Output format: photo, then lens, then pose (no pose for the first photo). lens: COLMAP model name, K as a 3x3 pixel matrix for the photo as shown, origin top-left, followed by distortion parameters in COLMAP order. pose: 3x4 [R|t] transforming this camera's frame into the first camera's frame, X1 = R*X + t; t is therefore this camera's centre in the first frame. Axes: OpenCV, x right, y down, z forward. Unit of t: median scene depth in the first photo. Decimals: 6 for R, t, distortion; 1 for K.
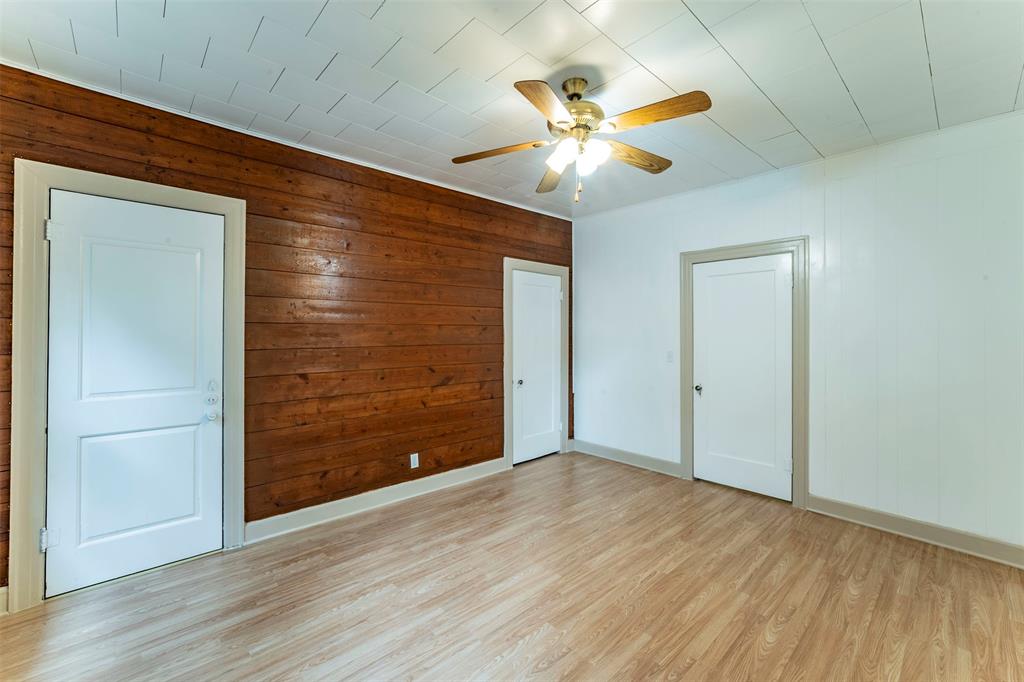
lens RADIAL K [[425.0, 0, 514.6], [0, 425.0, 332.2], [0, 0, 1]] dist [-0.021174, 0.000863]
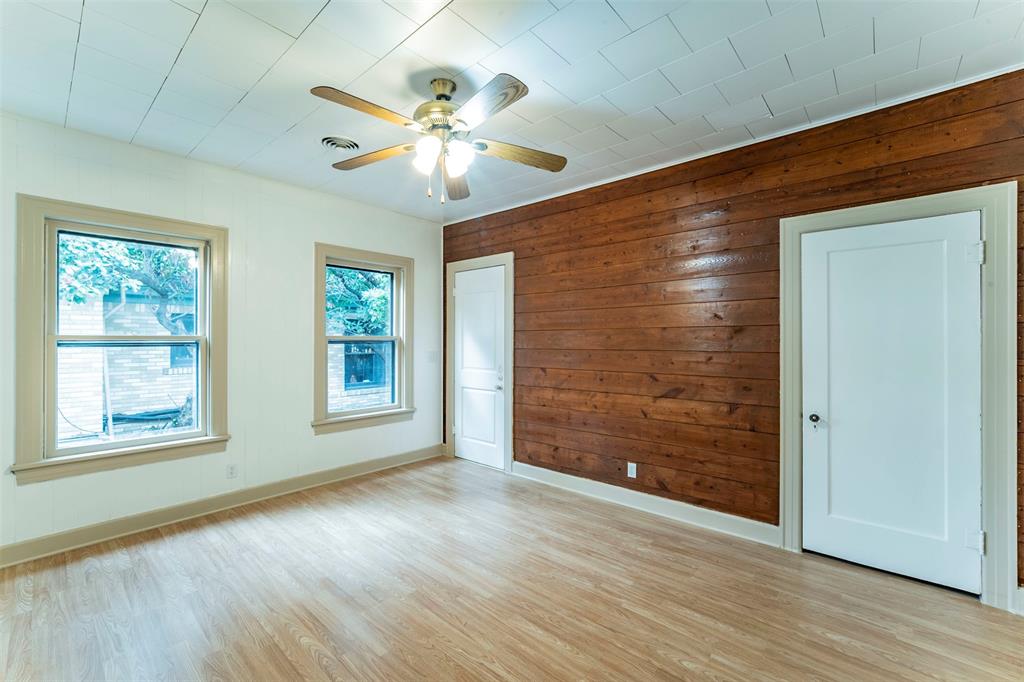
lens RADIAL K [[425.0, 0, 515.2], [0, 425.0, 340.1], [0, 0, 1]] dist [-0.021174, 0.000863]
pose [[0.102838, 0.003145, -0.994693, 0.722267], [0.005748, 0.999976, 0.003756, 0.003827], [0.994681, -0.006104, 0.102818, 0.670331]]
